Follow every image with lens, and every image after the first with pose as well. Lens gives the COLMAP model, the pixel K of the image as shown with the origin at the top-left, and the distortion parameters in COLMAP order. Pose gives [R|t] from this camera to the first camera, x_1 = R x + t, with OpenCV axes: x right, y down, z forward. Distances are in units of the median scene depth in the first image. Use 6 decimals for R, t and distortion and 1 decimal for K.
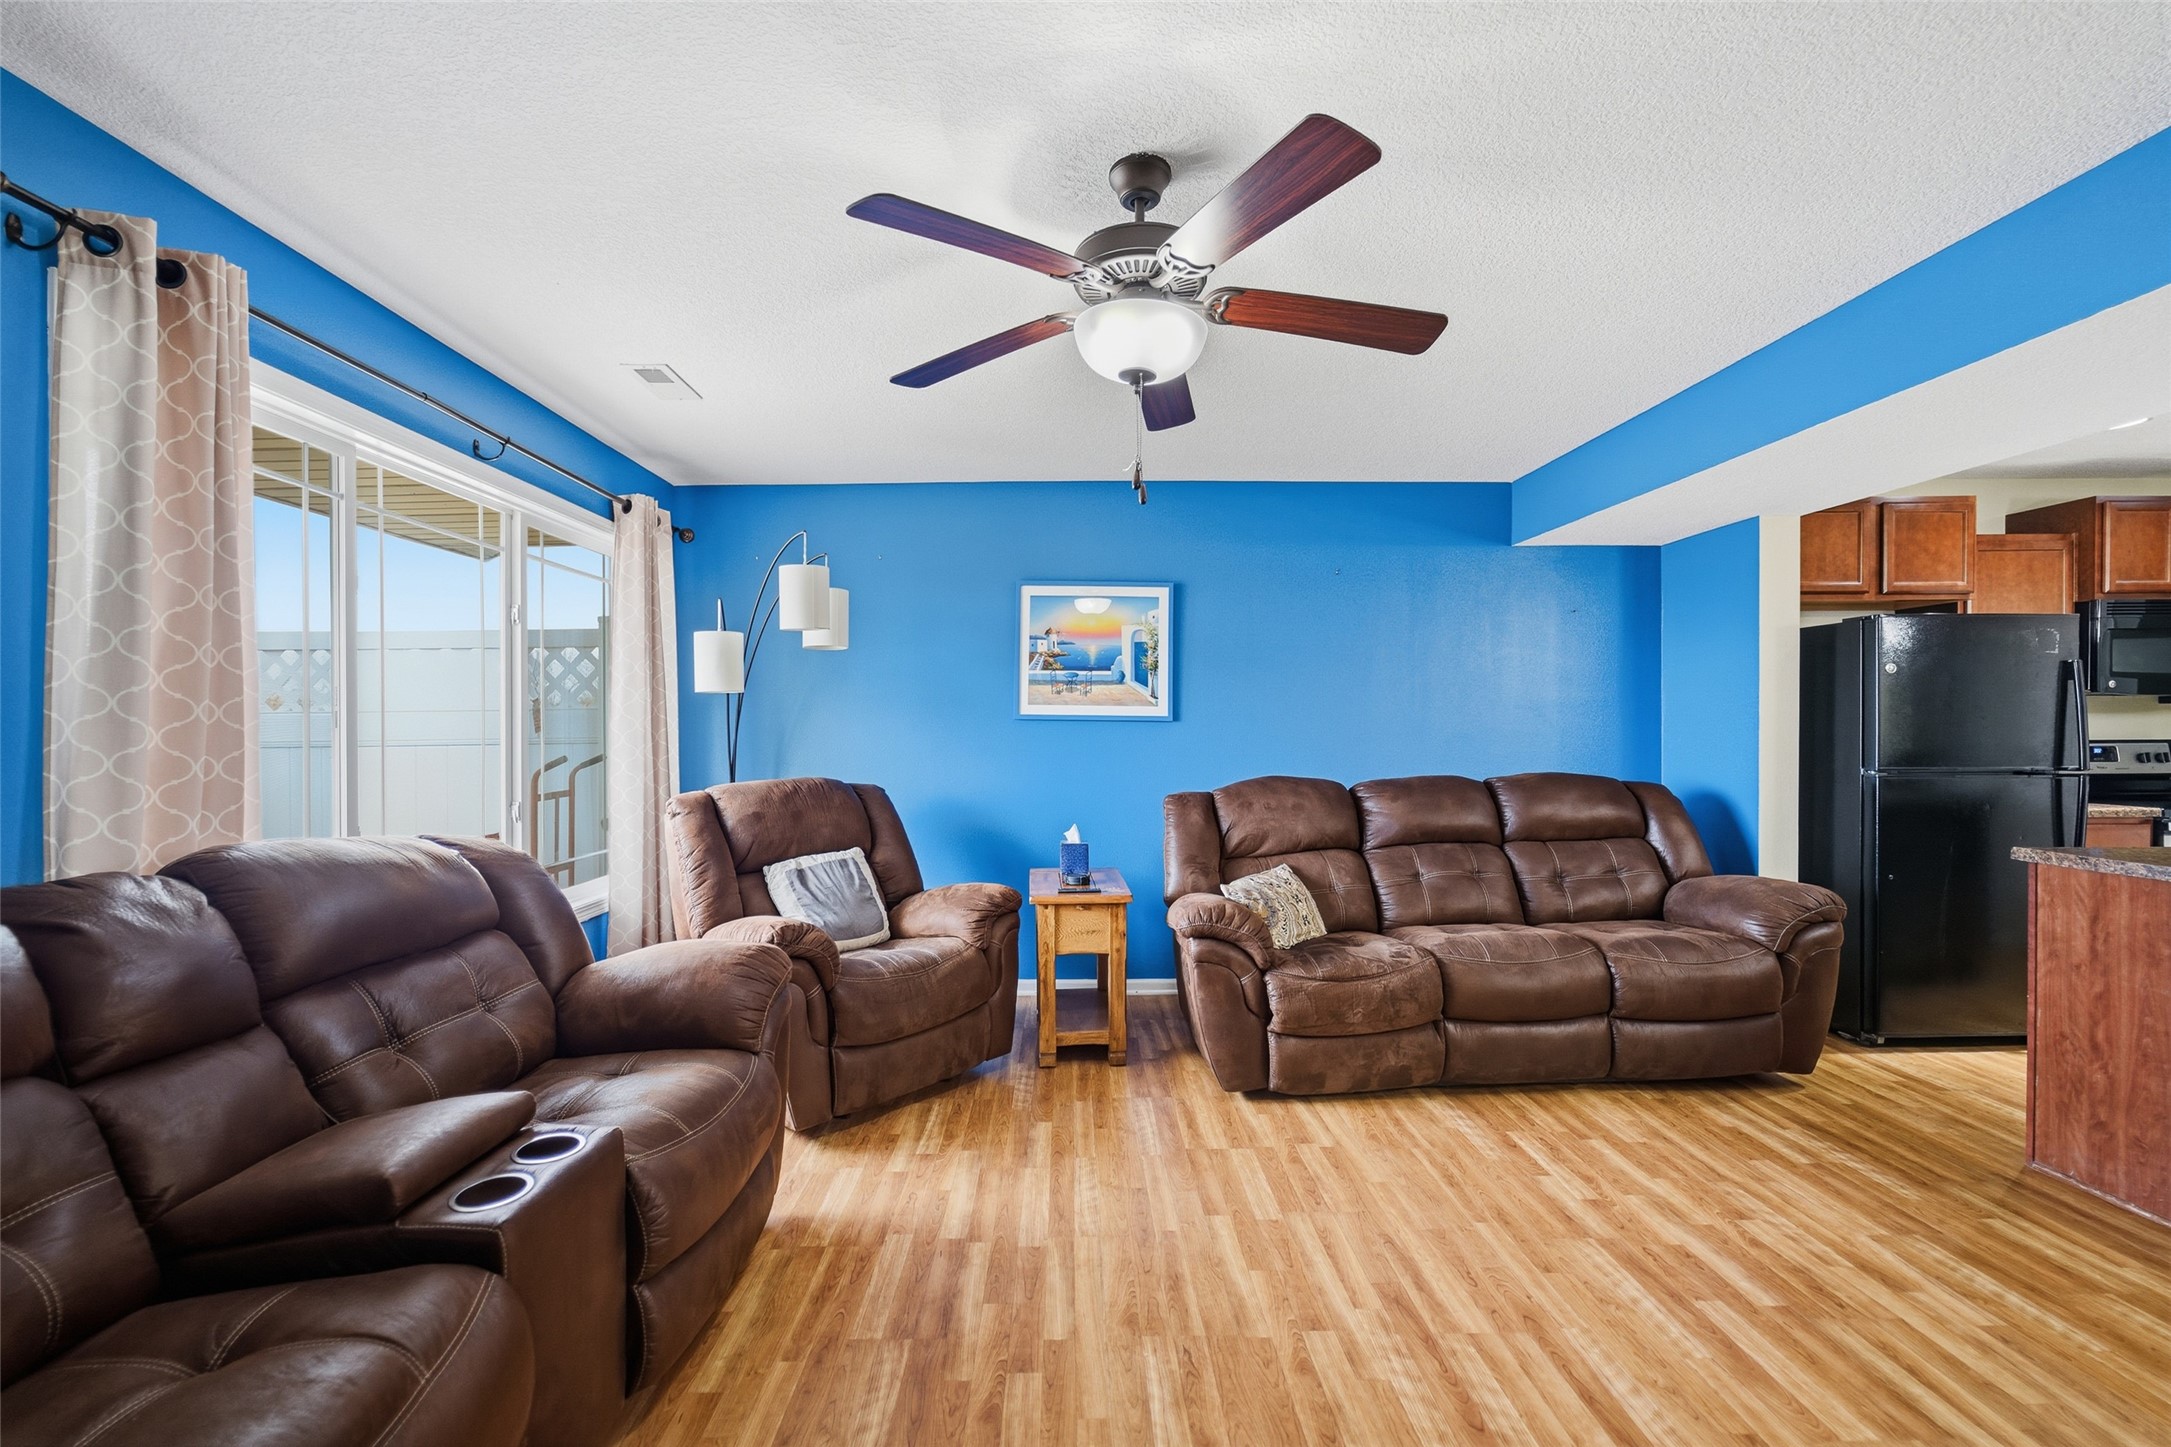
lens RADIAL K [[873.8, 0, 1073.3], [0, 873.8, 723.6], [0, 0, 1]] dist [-0.004153, 0.000186]
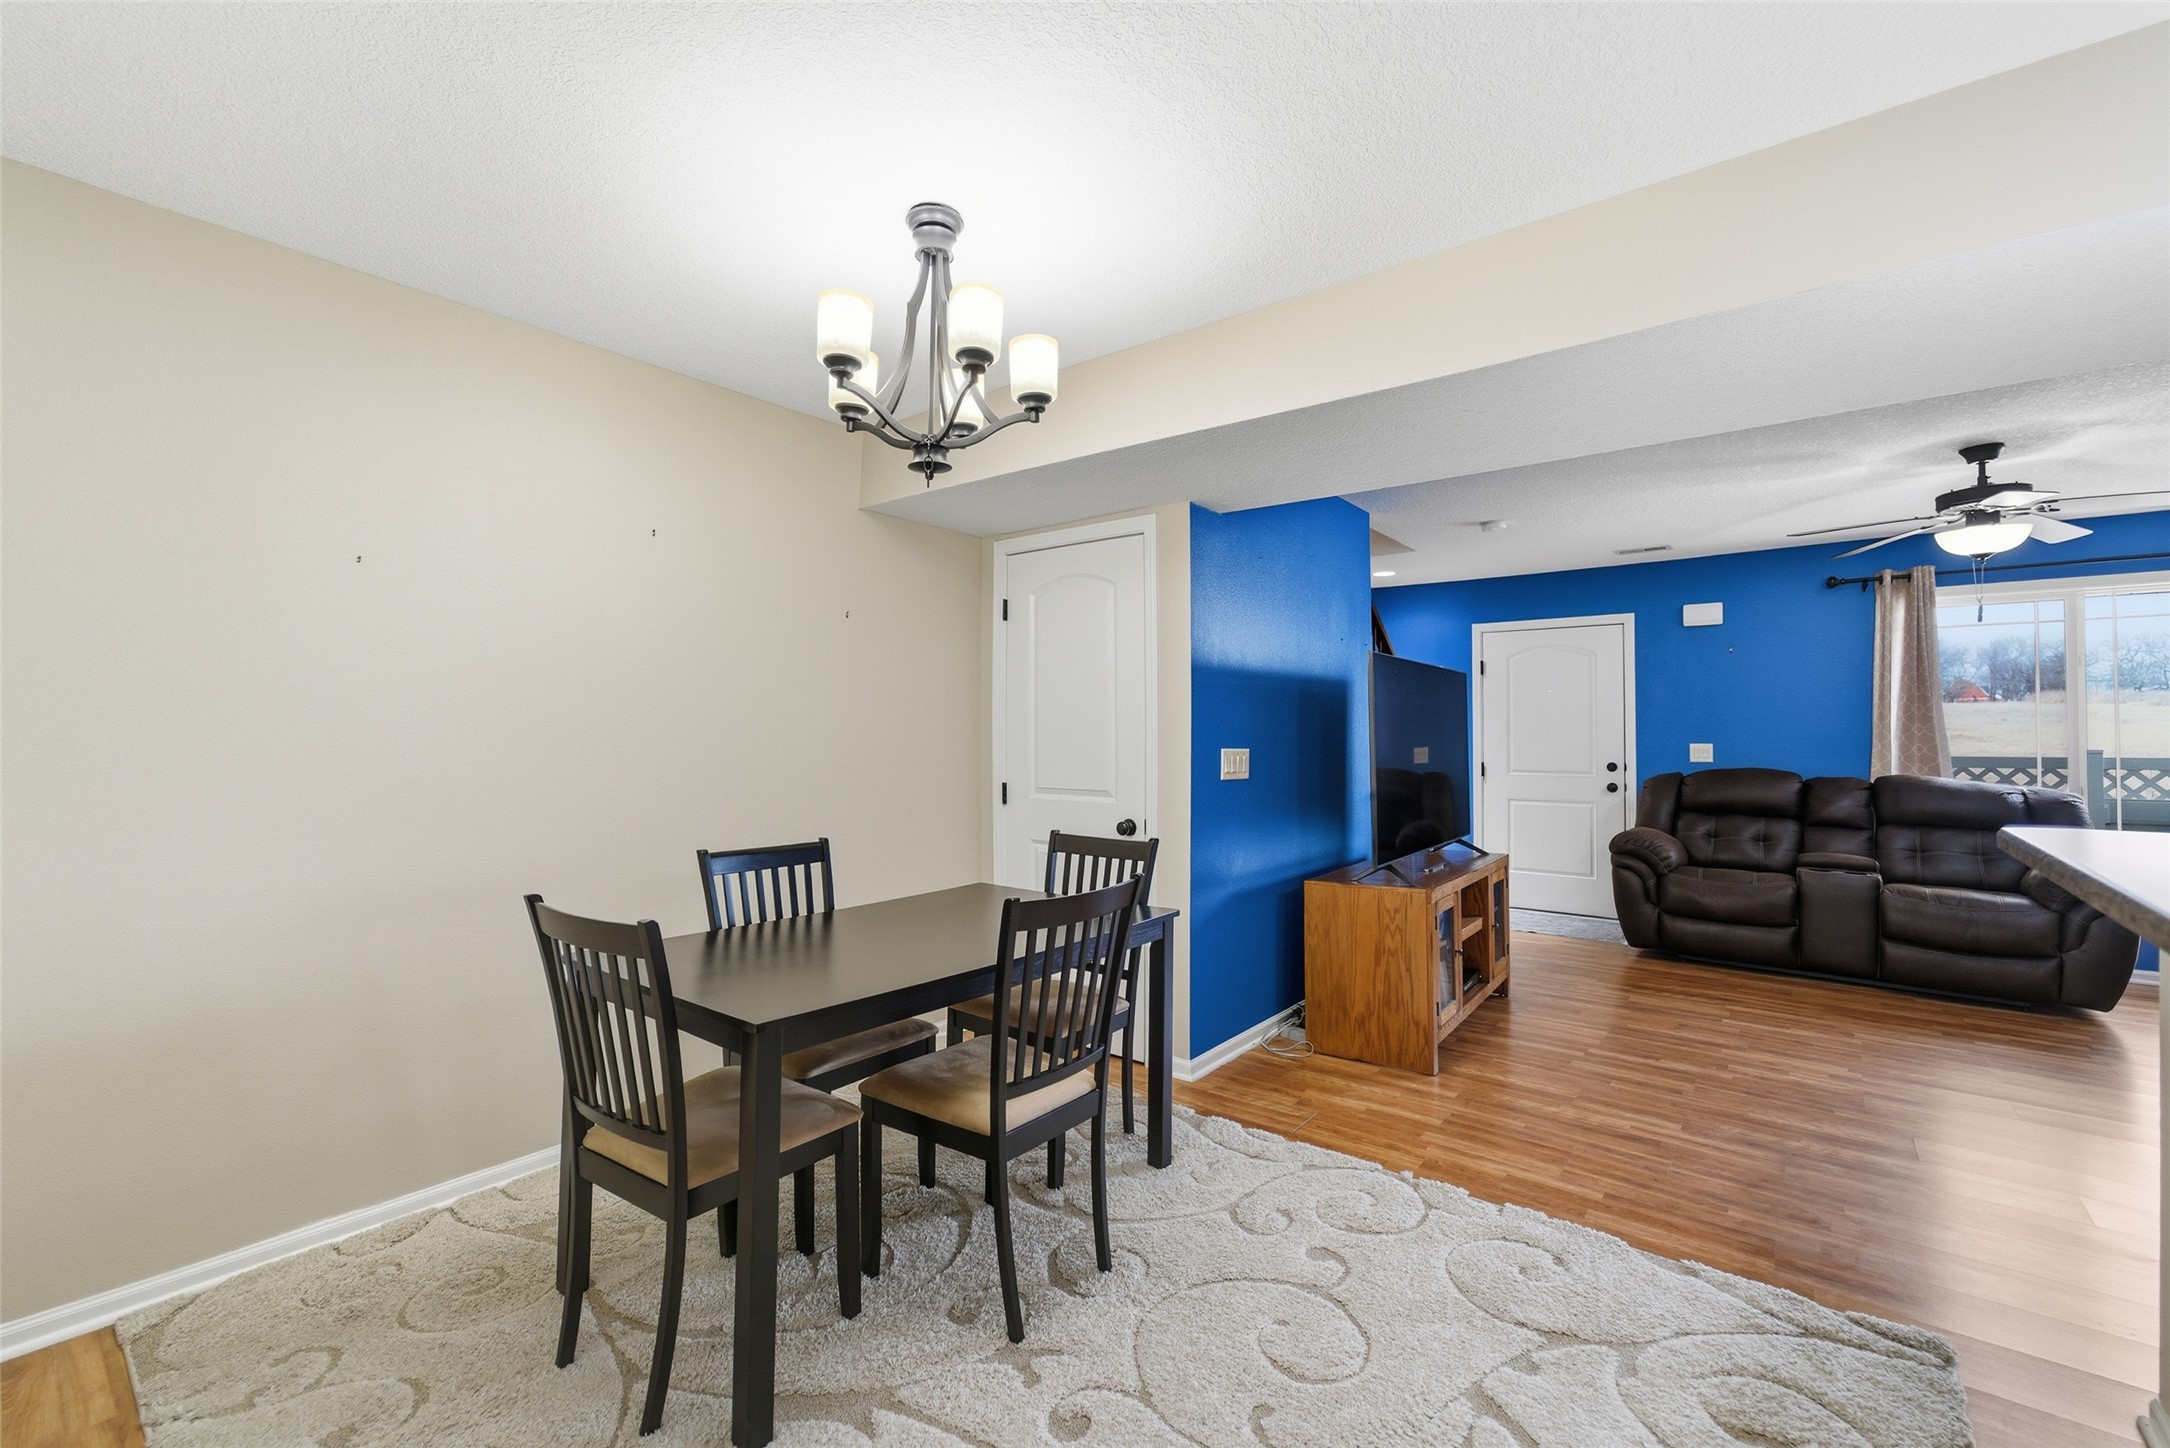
lens RADIAL K [[915.9, 0, 1059.7], [0, 915.9, 717.7], [0, 0, 1]] dist [-0.001865, 0.000508]
pose [[-0.638521, -0.010088, -0.769538, 1.813148], [0.001808, 0.999892, -0.014608, -0.009286], [0.769602, -0.010718, -0.638434, 0.450693]]
